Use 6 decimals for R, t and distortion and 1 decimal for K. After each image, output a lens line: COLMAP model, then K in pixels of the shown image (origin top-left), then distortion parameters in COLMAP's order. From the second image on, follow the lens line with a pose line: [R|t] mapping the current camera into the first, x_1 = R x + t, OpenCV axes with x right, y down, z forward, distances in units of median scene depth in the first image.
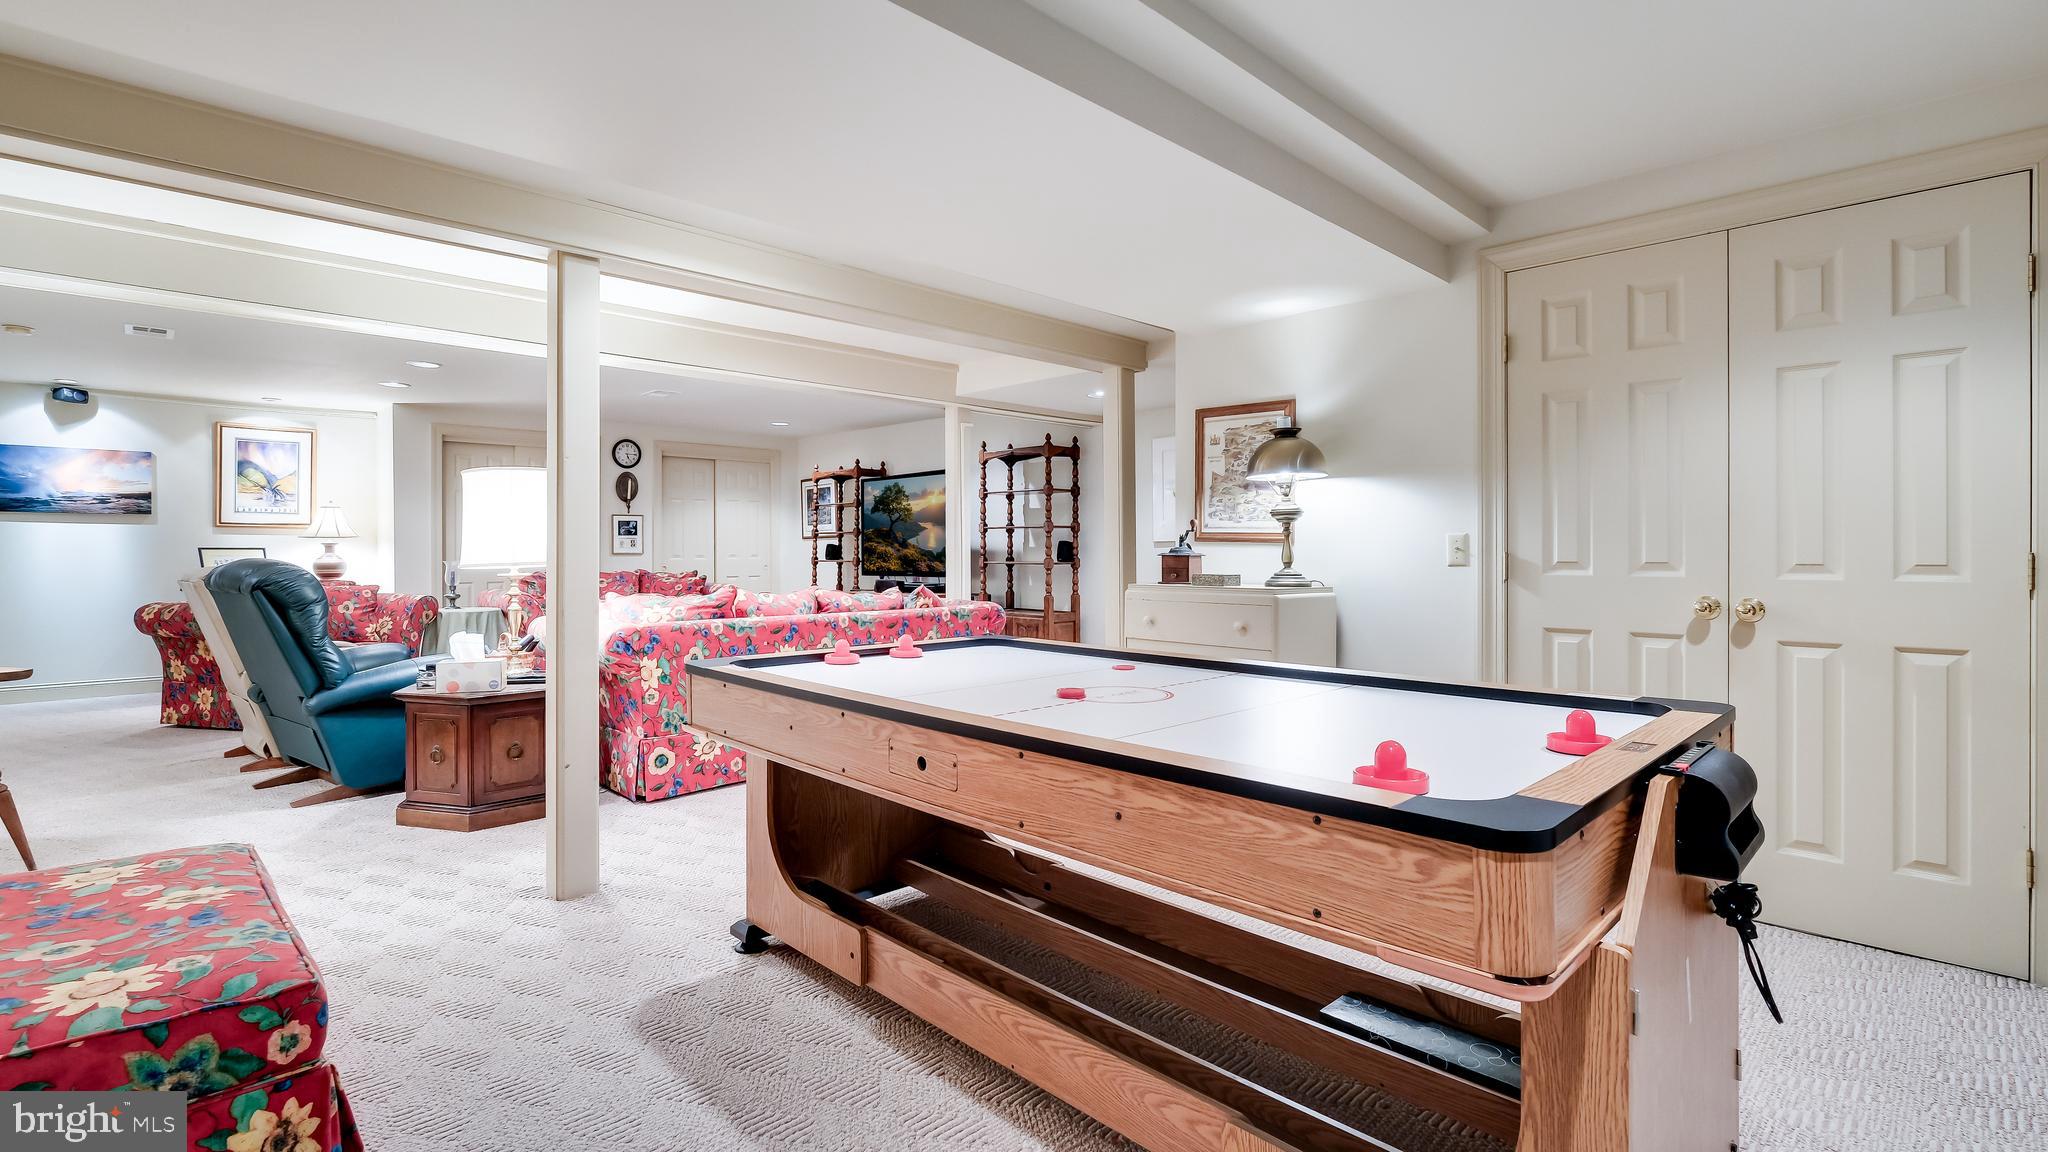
lens RADIAL K [[913.3, 0, 1027.6], [0, 913.3, 560.0], [0, 0, 1]] dist [-0.018005, 0.005647]
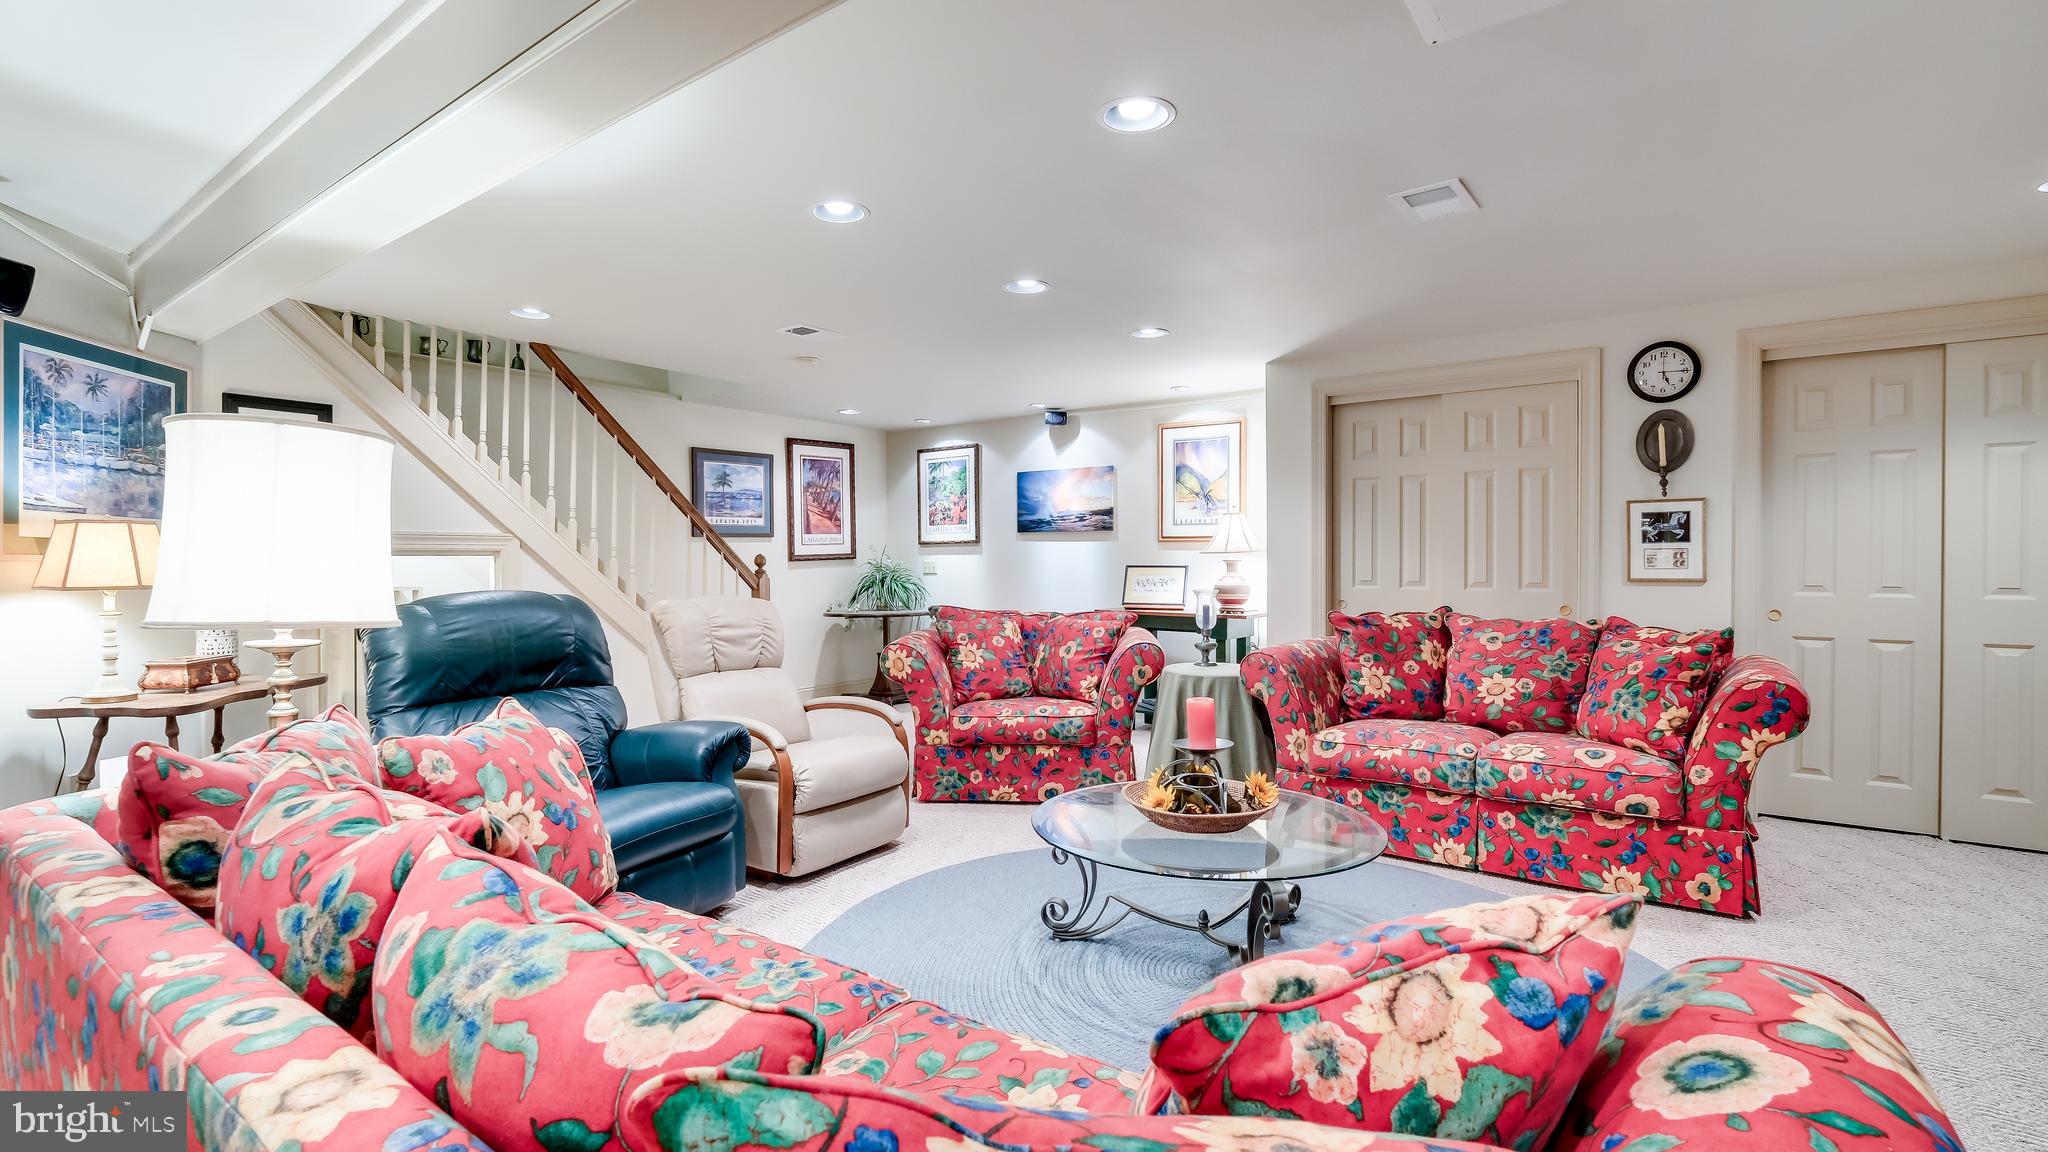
lens RADIAL K [[913.3, 0, 1021.2], [0, 913.3, 561.8], [0, 0, 1]] dist [-0.018005, 0.005647]
pose [[0.147539, 0.002806, -0.989052, -0.022511], [-0.012248, 0.999924, 0.001010, -0.015930], [0.988980, 0.011965, 0.147563, 0.714129]]
